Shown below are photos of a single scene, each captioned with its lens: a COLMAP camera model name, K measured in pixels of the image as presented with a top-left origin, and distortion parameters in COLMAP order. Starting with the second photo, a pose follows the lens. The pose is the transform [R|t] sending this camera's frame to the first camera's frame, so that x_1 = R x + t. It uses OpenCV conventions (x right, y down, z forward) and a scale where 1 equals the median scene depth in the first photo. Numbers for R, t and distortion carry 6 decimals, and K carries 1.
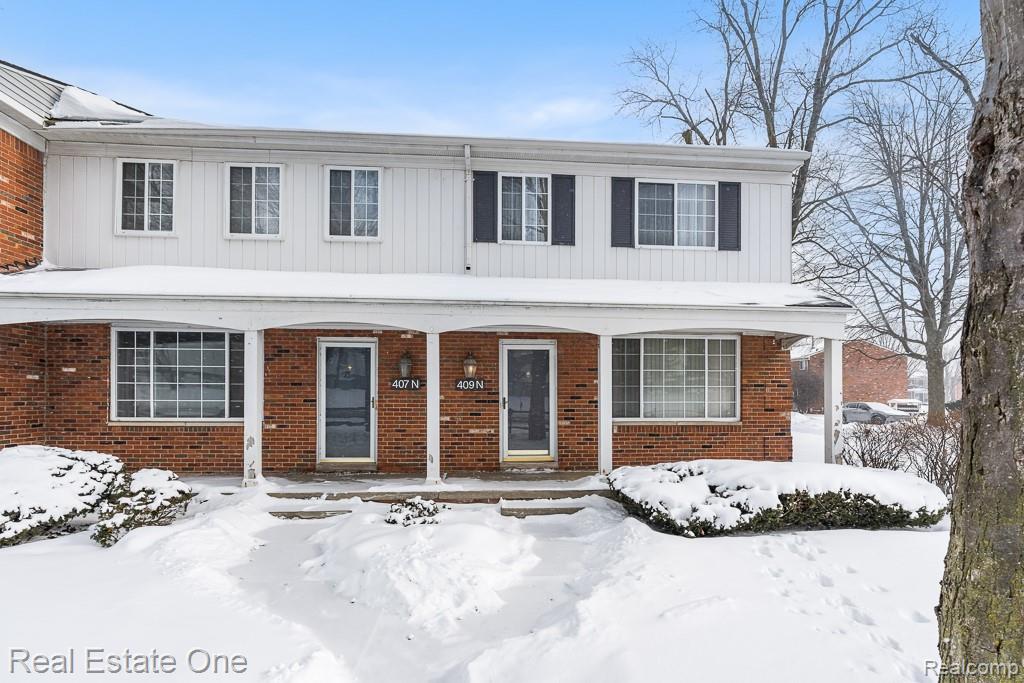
lens RADIAL K [[454.1, 0, 515.3], [0, 454.1, 351.4], [0, 0, 1]] dist [-0.007179, 0.003497]
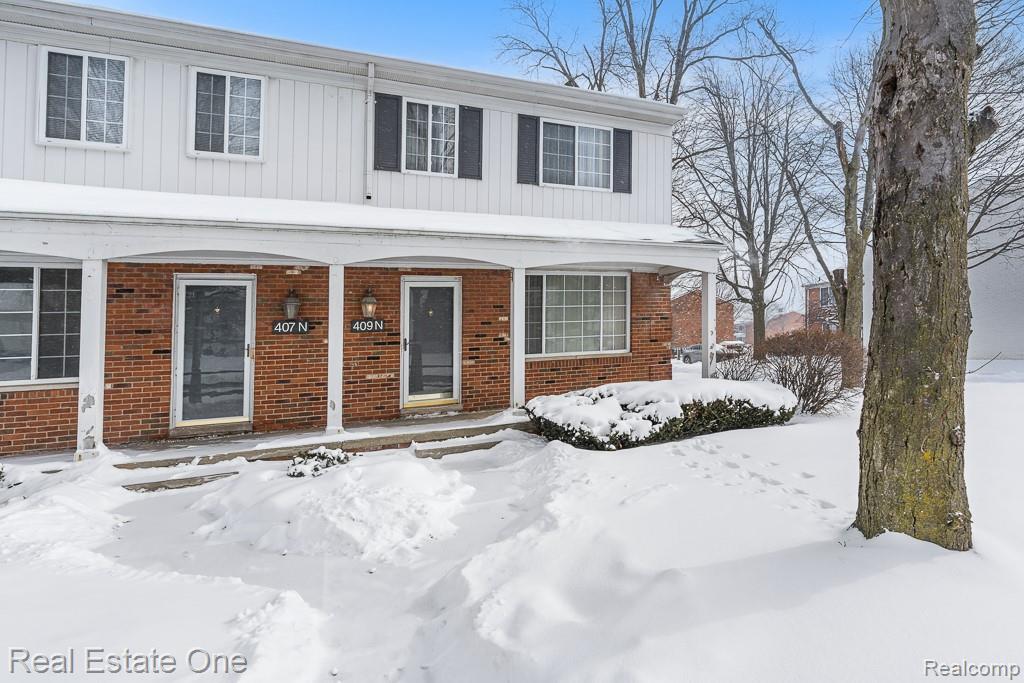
lens RADIAL K [[478.6, 0, 512.7], [0, 478.6, 304.2], [0, 0, 1]] dist [-0.005290, 0.000524]
pose [[0.956342, -0.014114, 0.291910, -0.115868], [0.017056, 0.999826, -0.007533, 0.047892], [-0.291753, 0.012183, 0.956416, -0.013795]]
